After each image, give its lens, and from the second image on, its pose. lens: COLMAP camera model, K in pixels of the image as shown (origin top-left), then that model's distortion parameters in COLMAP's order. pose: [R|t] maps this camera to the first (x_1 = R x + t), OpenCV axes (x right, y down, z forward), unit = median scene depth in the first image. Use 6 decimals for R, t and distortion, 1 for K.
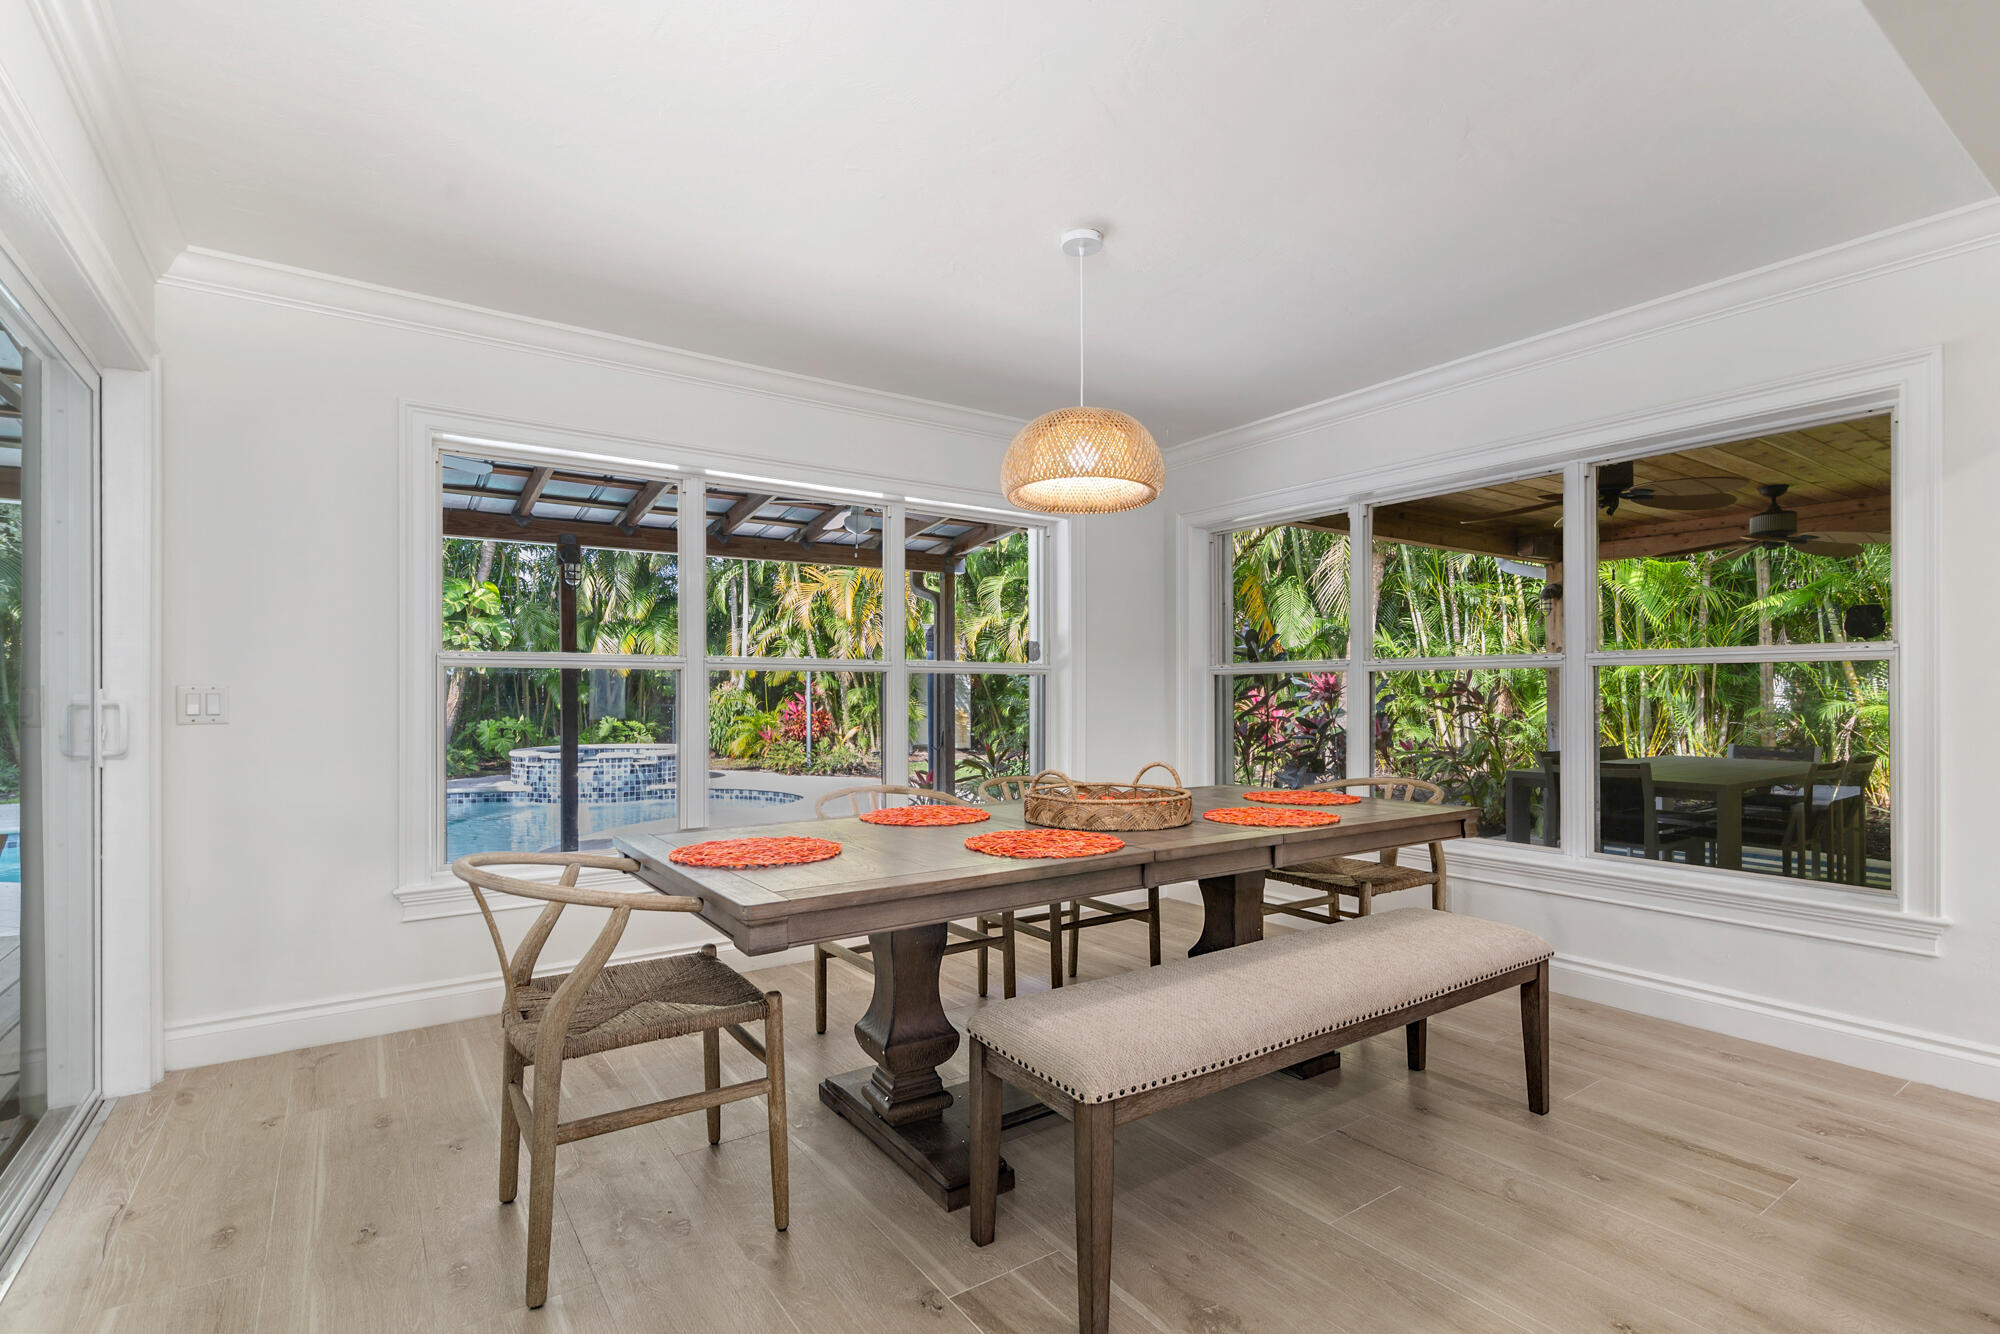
lens RADIAL K [[937.4, 0, 1000.0], [0, 937.4, 667.0], [0, 0, 1]] dist [-0.000559, -0.000055]
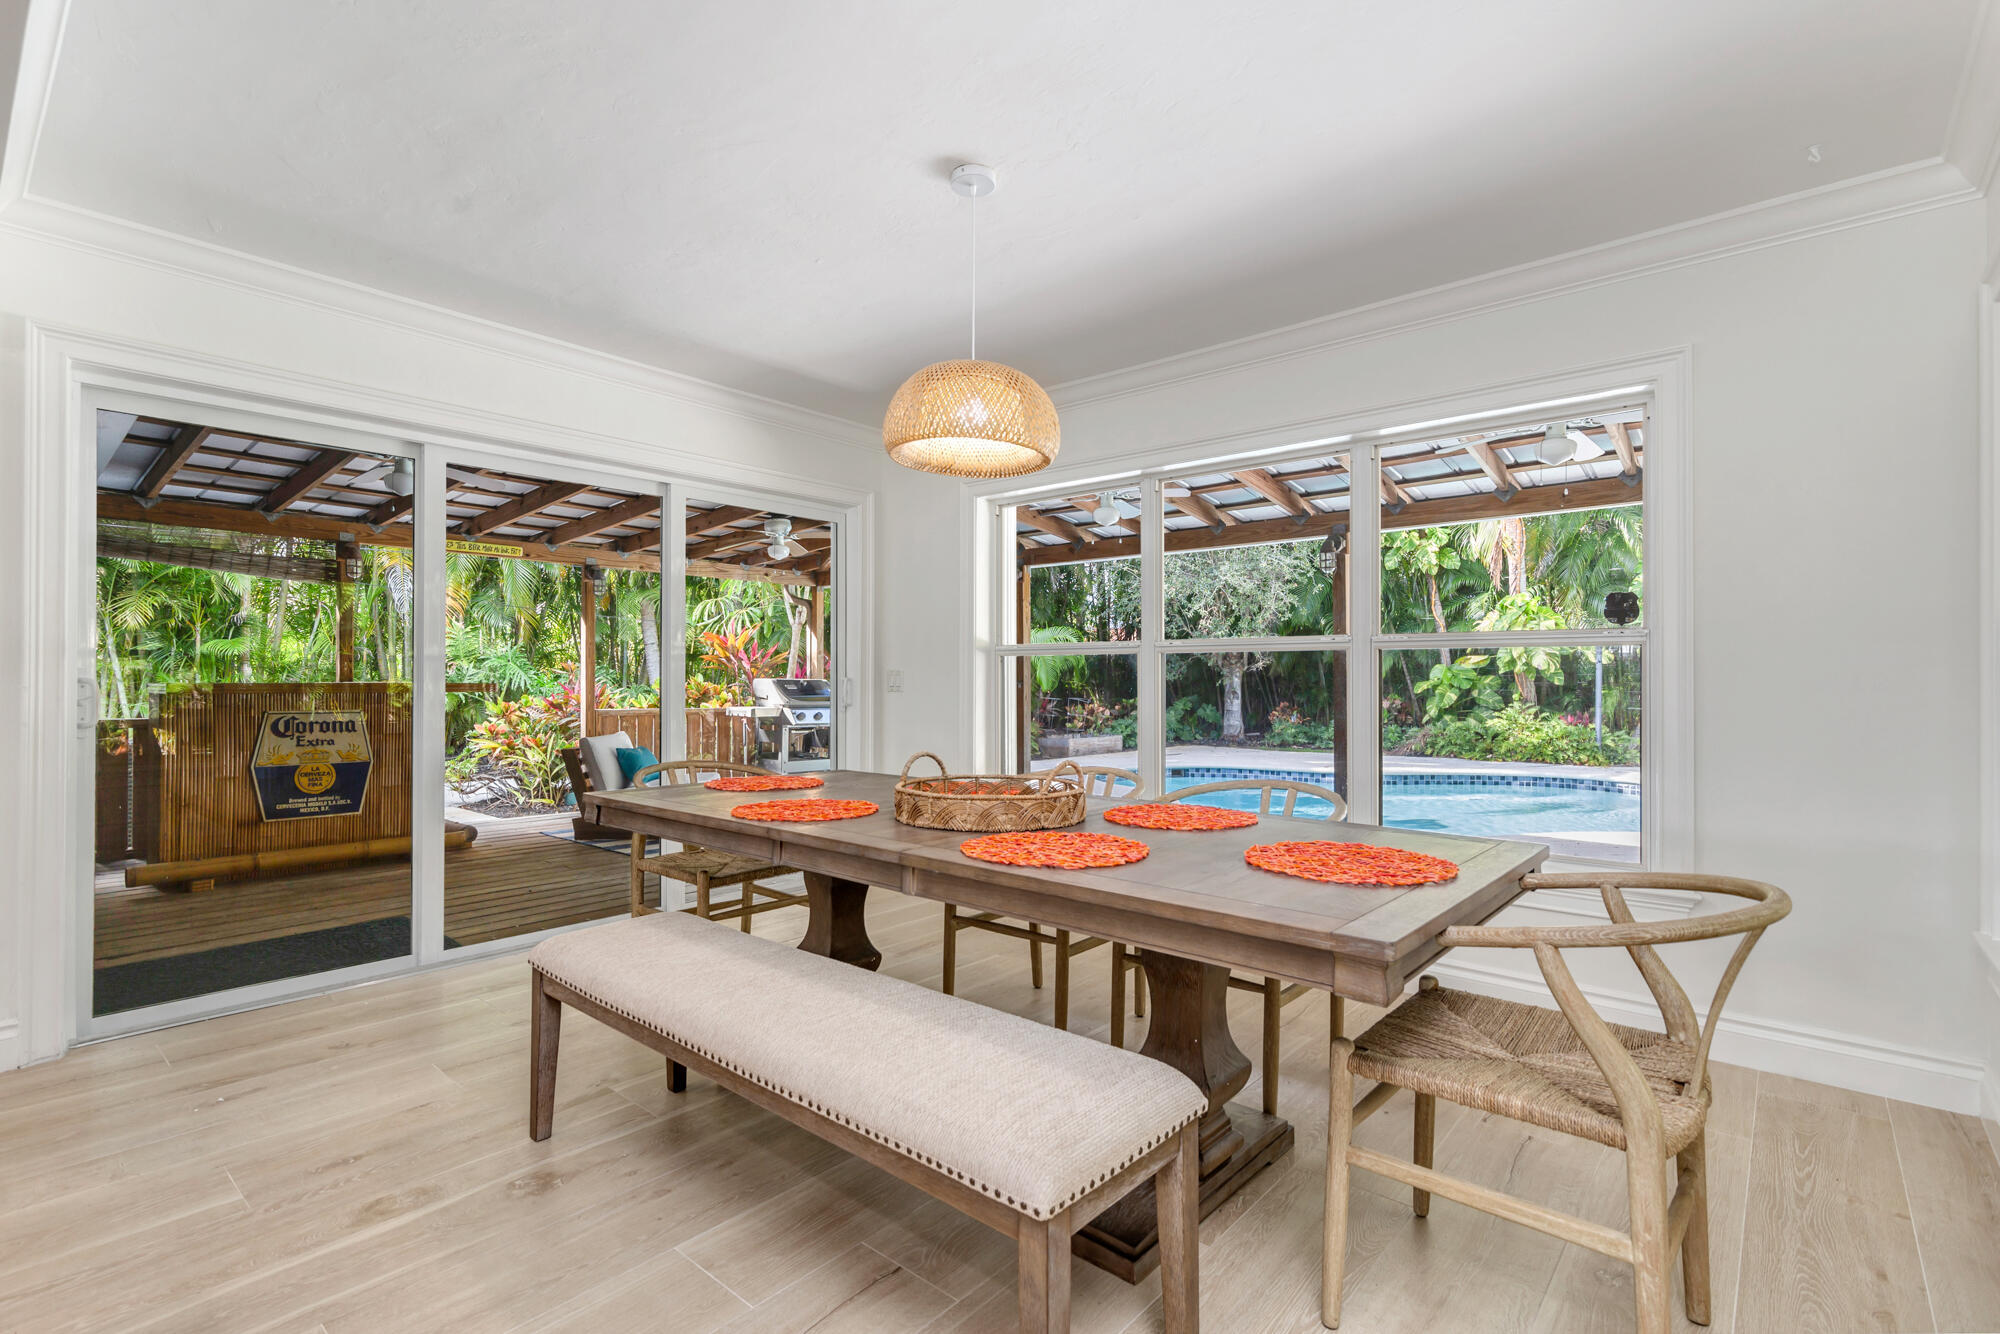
lens RADIAL K [[935.7, 0, 1000.0], [0, 935.7, 667.0], [0, 0, 1]] dist [0.001083, 0.000072]
pose [[0.248651, -0.002470, -0.968590, 0.981388], [0.016041, 0.999870, 0.001568, 0.018316], [0.968460, -0.015927, 0.248658, 0.804154]]
